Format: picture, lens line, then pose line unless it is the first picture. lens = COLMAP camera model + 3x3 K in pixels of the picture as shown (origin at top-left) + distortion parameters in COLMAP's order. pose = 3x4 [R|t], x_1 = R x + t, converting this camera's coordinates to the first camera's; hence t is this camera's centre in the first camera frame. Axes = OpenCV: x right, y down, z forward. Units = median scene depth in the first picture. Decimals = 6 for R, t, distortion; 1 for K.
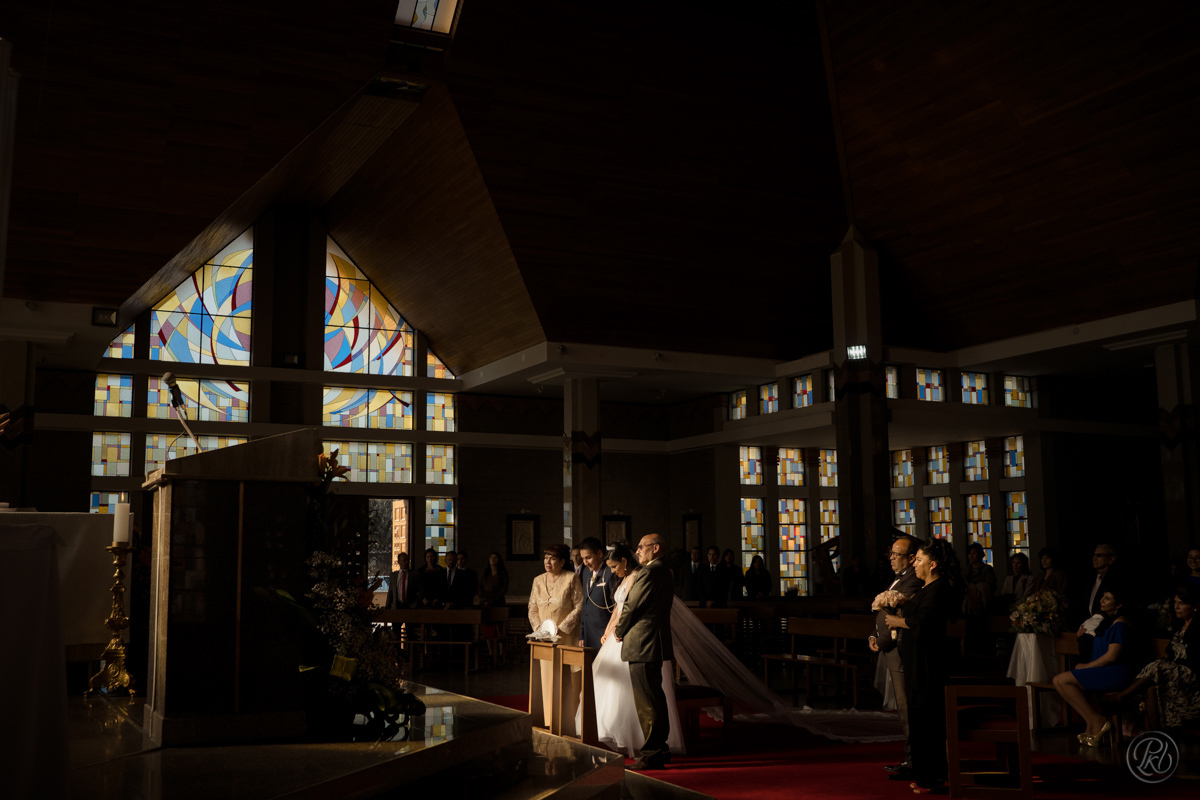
lens RADIAL K [[1183.3, 0, 600.0], [0, 1183.3, 400.0], [0, 0, 1]] dist [-0.064126, 0.144004]
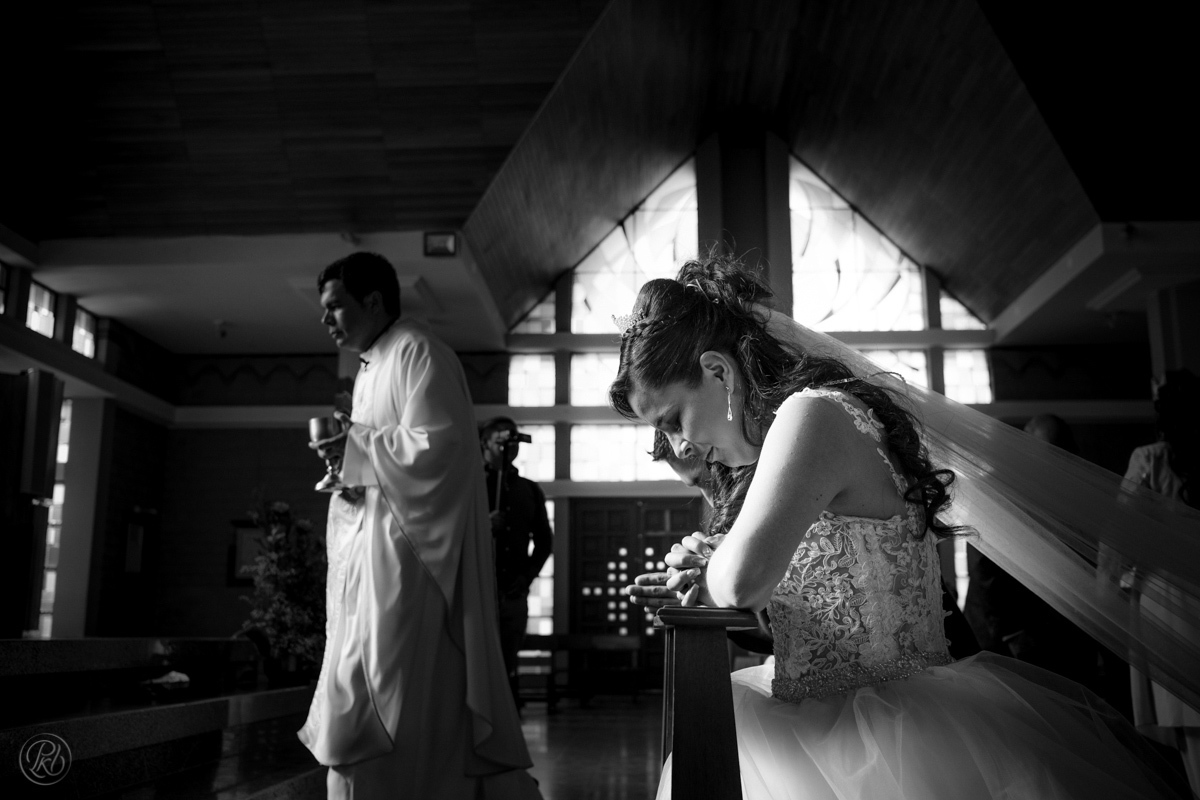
lens RADIAL K [[1183.3, 0, 600.0], [0, 1183.3, 400.0], [0, 0, 1]] dist [-0.064126, 0.144004]
pose [[0.866276, -0.090876, -0.491230, 0.019586], [0.061016, 0.995200, -0.076508, 0.065922], [0.495825, 0.036305, 0.867663, 0.287389]]
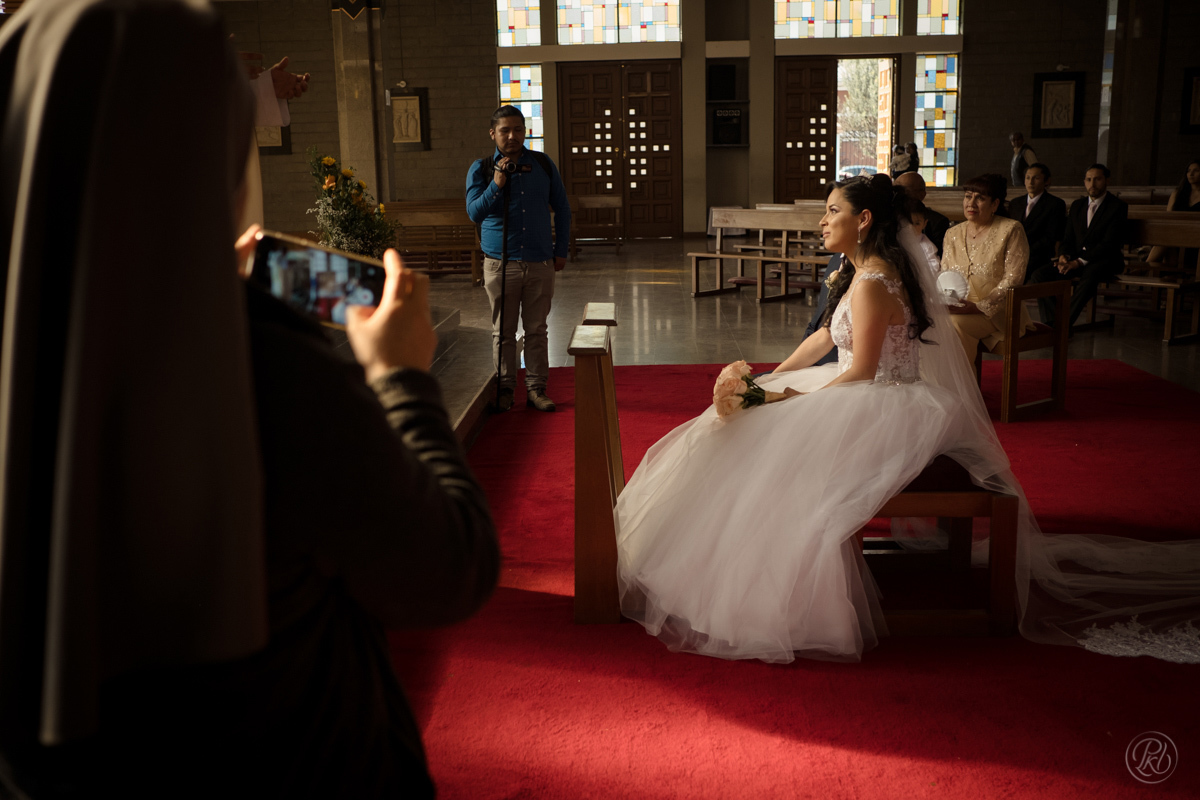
lens RADIAL K [[1183.3, 0, 600.0], [0, 1183.3, 400.0], [0, 0, 1]] dist [-0.064126, 0.144004]
pose [[0.866670, 0.089204, -0.490842, 0.063723], [0.083441, 0.944105, 0.318909, 0.035030], [0.491855, -0.317346, 0.810784, 0.228783]]
